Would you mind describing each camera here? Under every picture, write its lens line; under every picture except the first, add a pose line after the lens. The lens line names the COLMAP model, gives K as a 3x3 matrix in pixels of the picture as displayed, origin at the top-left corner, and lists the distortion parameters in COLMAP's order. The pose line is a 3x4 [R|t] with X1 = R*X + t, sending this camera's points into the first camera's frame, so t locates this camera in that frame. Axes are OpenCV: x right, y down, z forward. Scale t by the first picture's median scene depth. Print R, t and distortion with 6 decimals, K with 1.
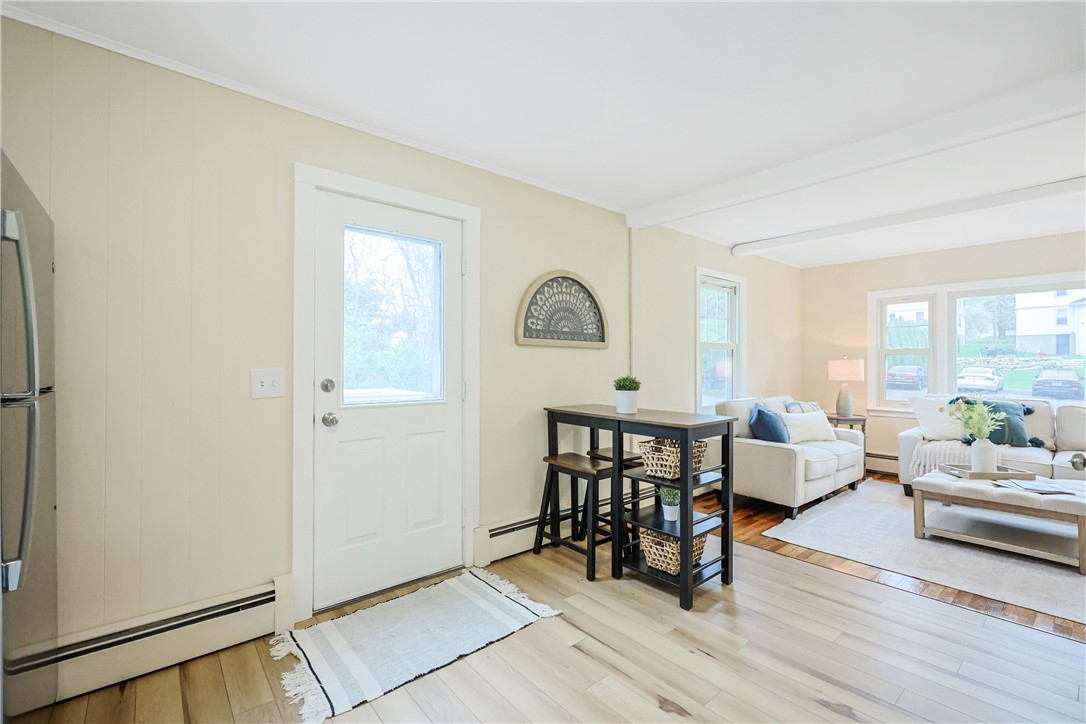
lens RADIAL K [[472.9, 0, 540.1], [0, 472.9, 356.5], [0, 0, 1]] dist [-0.000248, -0.000059]
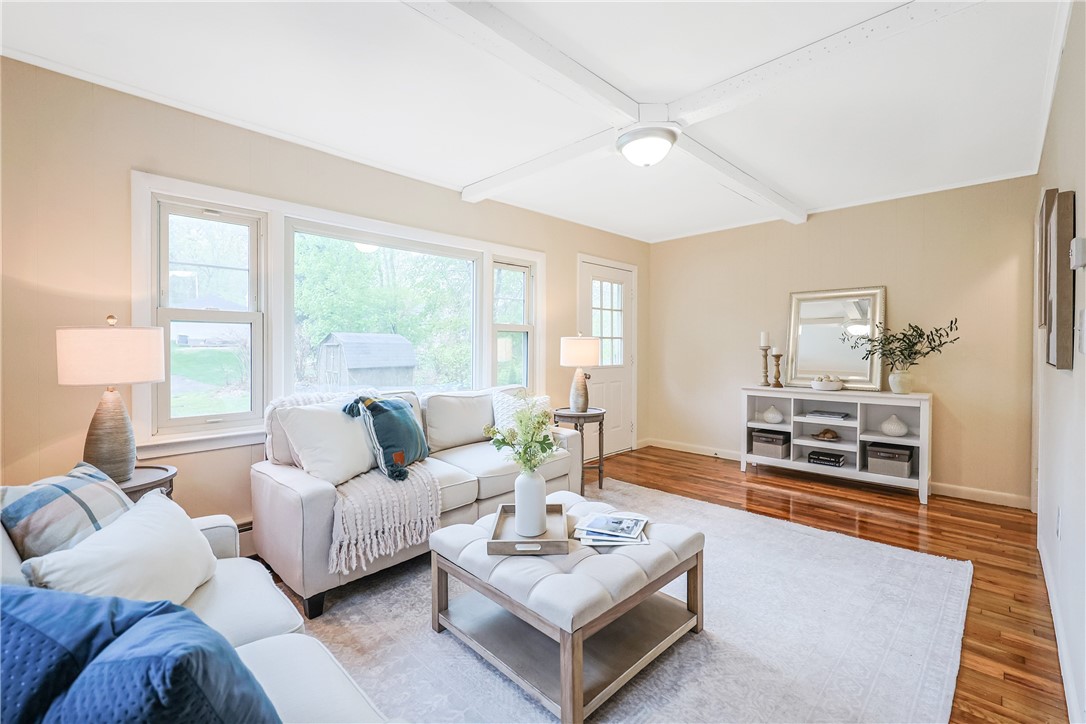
lens RADIAL K [[472.9, 0, 540.1], [0, 472.9, 356.5], [0, 0, 1]] dist [-0.000248, -0.000059]
pose [[-0.079017, -0.016597, 0.996735, 0.247228], [-0.013989, 0.999781, 0.015539, 0.019379], [-0.996775, -0.012716, -0.079232, 0.693069]]
